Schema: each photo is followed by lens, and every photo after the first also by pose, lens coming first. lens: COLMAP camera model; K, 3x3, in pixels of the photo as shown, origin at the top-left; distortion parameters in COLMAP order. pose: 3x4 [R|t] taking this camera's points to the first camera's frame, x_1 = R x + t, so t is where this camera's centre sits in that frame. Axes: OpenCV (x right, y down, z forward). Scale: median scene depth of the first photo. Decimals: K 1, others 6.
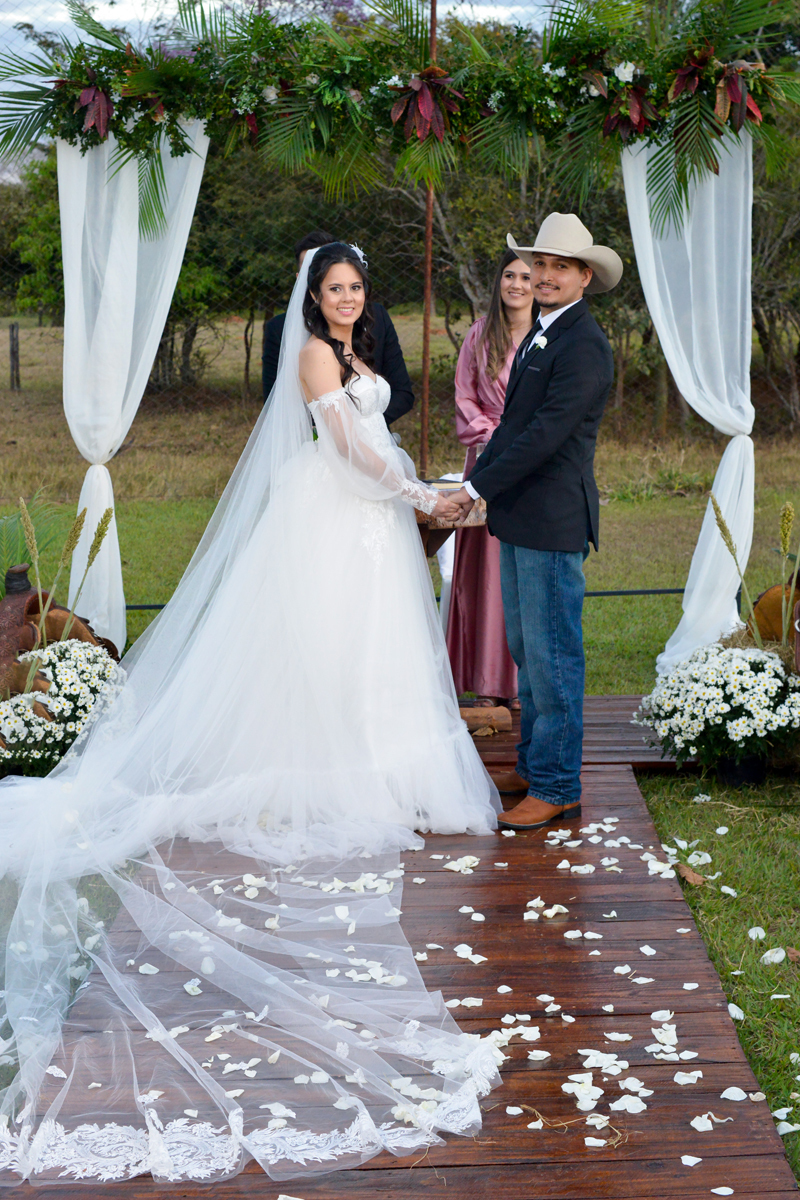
lens RADIAL K [[2016.5, 0, 426.6], [0, 2016.5, 578.3], [0, 0, 1]] dist [-0.013060, 0.000000]
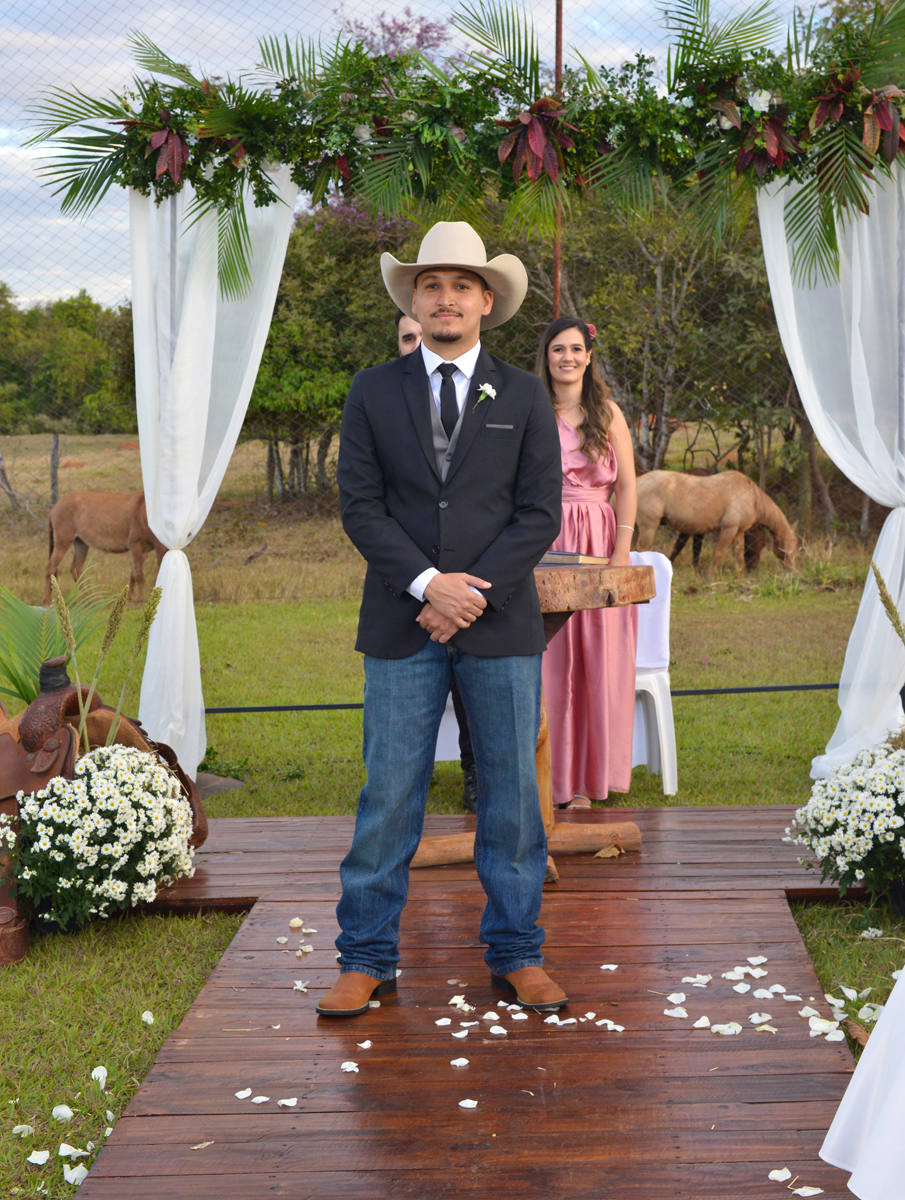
lens RADIAL K [[1990.3, 0, 486.0], [0, 1990.3, 522.3], [0, 0, 1]] dist [0.006540, 0.000000]
pose [[0.998997, -0.012543, -0.042982, 0.012928], [0.008879, 0.996393, -0.084395, 0.007393], [0.043886, 0.083928, 0.995505, 0.134192]]
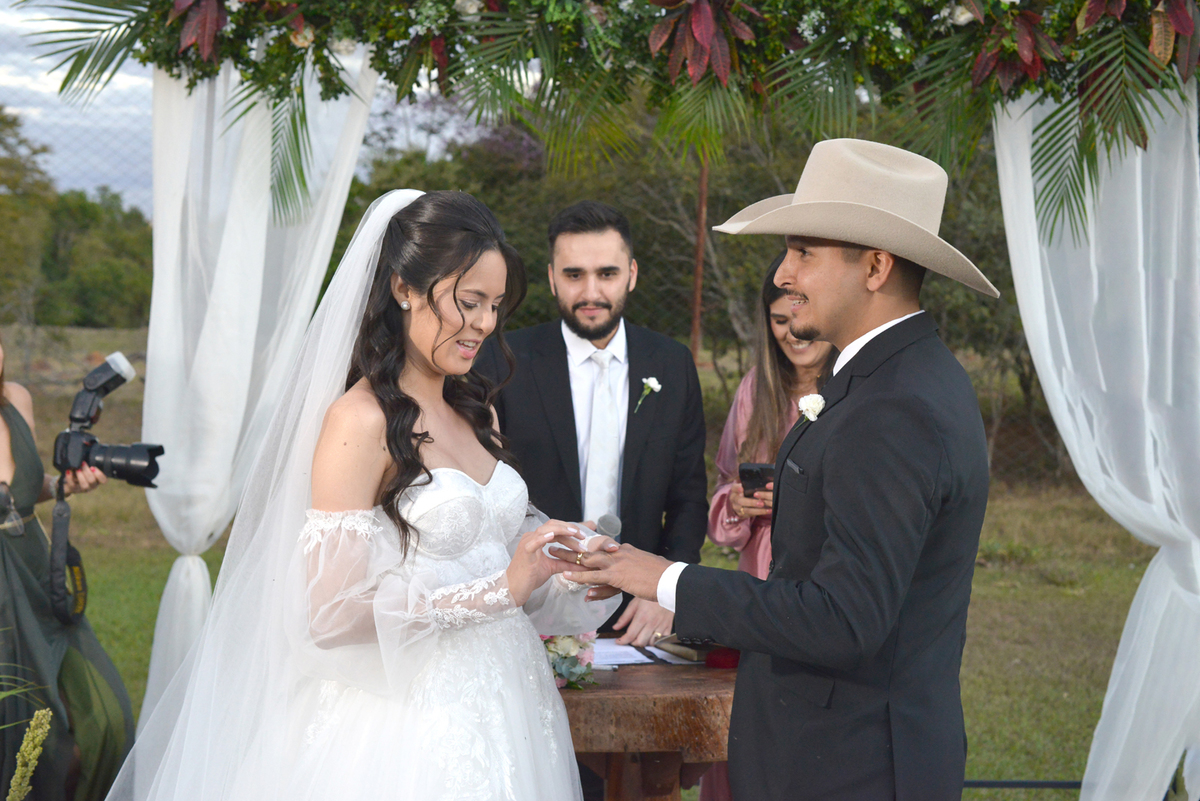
lens RADIAL K [[1766.2, 0, 617.9], [0, 1766.2, 402.2], [0, 0, 1]] dist [0.002171, 0.000000]
pose [[0.998515, 0.034583, -0.042093, 0.000334], [-0.038575, 0.994435, -0.098041, -0.056630], [0.038468, 0.099519, 0.994292, 0.439001]]
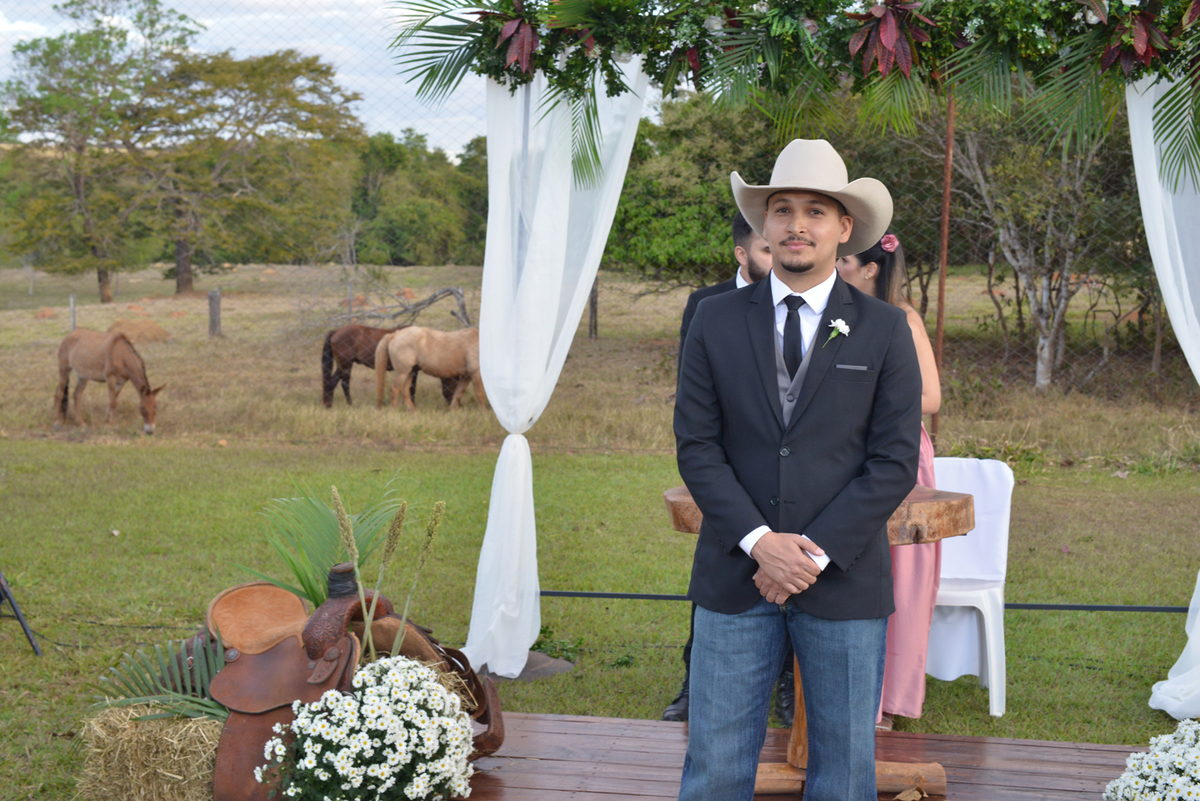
lens RADIAL K [[1766.2, 0, 608.3], [0, 1766.2, 407.3], [0, 0, 1]] dist [0.002171, 0.000000]
pose [[0.976922, 0.034066, -0.210864, 0.046714], [-0.045434, 0.997750, -0.049303, -0.031975], [0.208710, 0.057745, 0.976271, 0.240533]]
